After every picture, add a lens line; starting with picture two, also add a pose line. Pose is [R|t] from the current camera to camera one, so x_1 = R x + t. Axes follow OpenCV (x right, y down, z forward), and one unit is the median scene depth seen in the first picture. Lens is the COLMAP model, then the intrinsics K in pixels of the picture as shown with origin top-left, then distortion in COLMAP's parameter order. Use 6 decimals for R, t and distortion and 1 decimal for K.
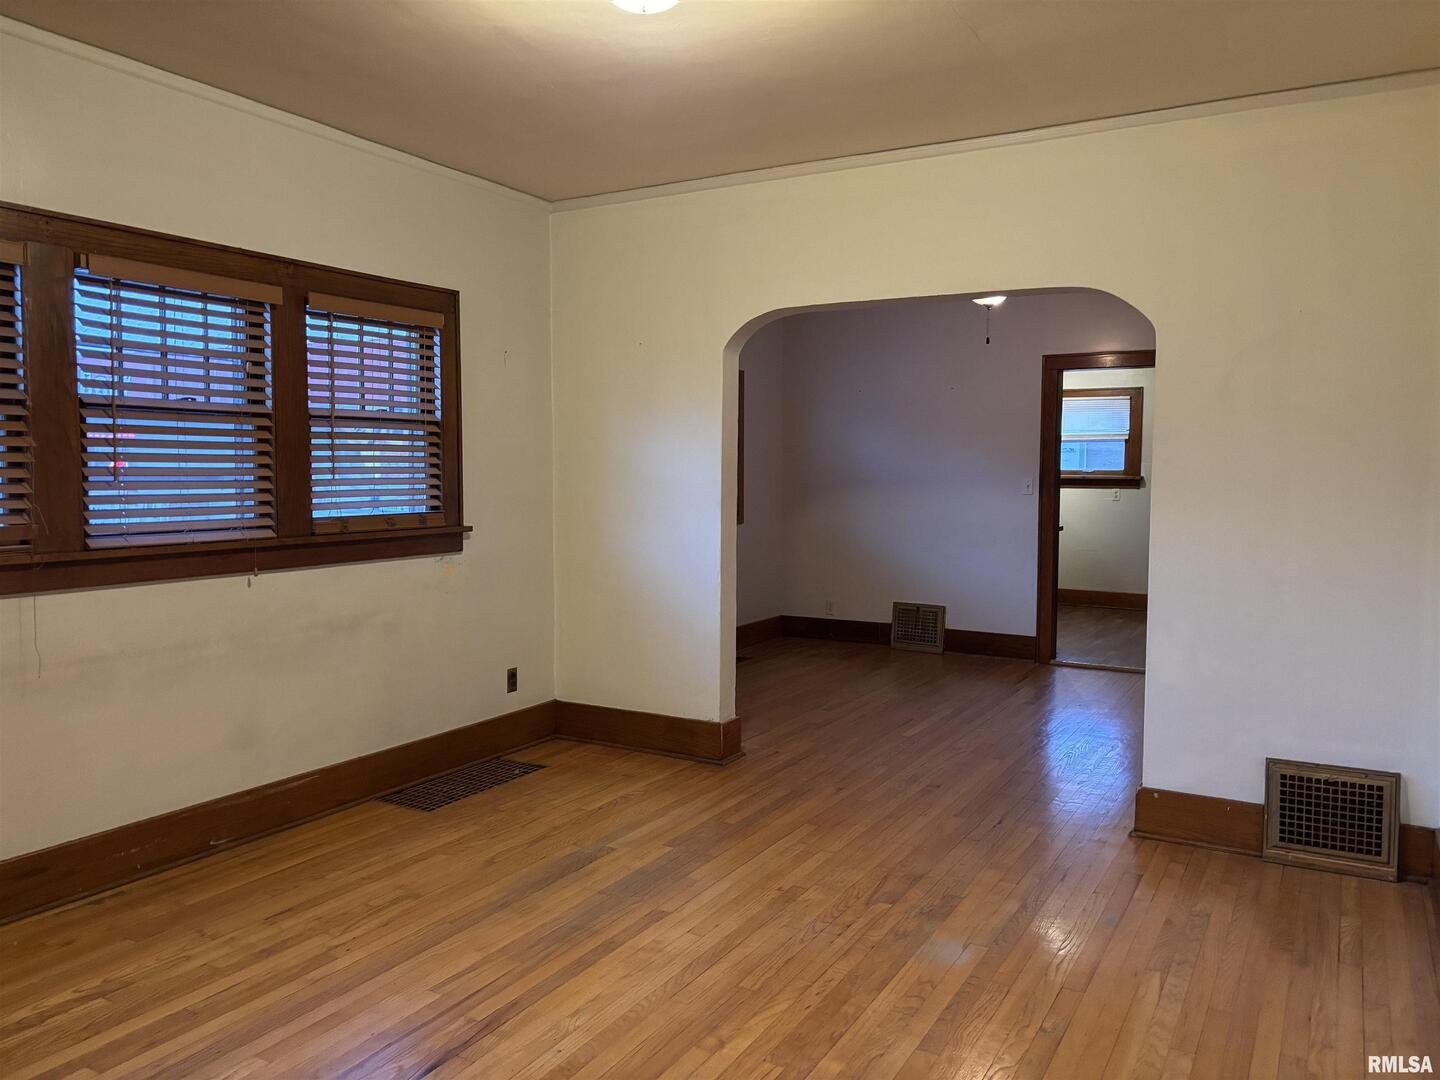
lens RADIAL K [[1099.7, 0, 719.8], [0, 1099.7, 521.2], [0, 0, 1]] dist [0.005664, 0.000064]
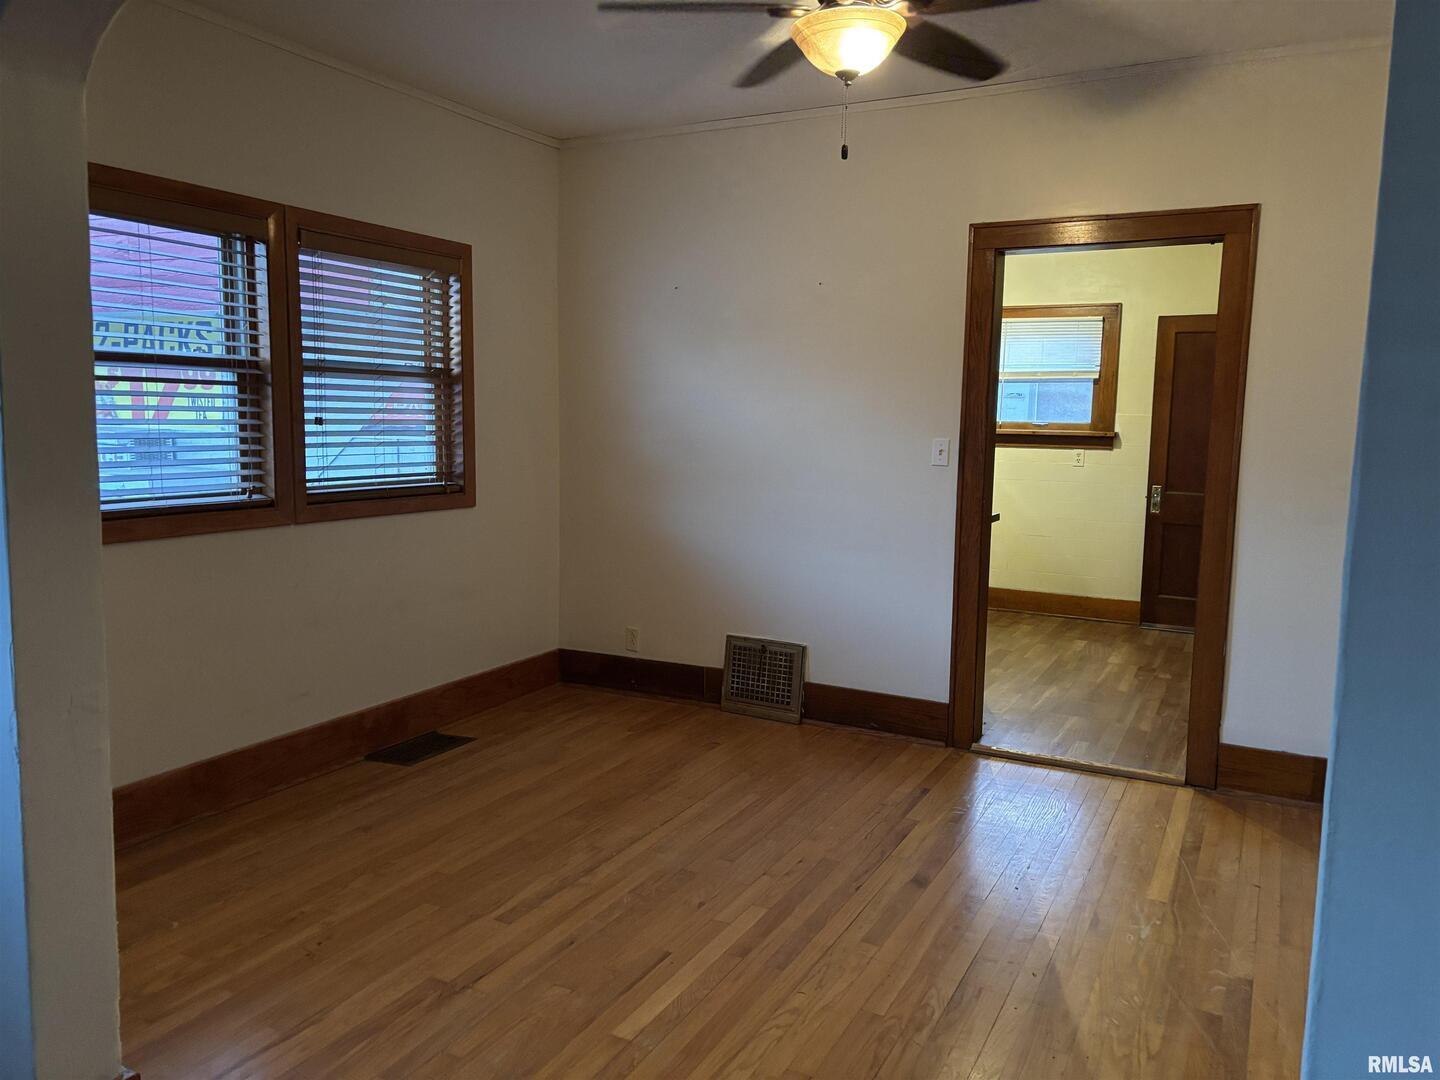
lens RADIAL K [[1067.3, 0, 680.9], [0, 1067.3, 535.1], [0, 0, 1]] dist [-0.000384, -0.005081]
pose [[0.999911, 0.000367, 0.013365, 0.132748], [-0.001174, 0.998173, 0.060407, -0.021180], [-0.013318, -0.060417, 0.998084, 0.428032]]
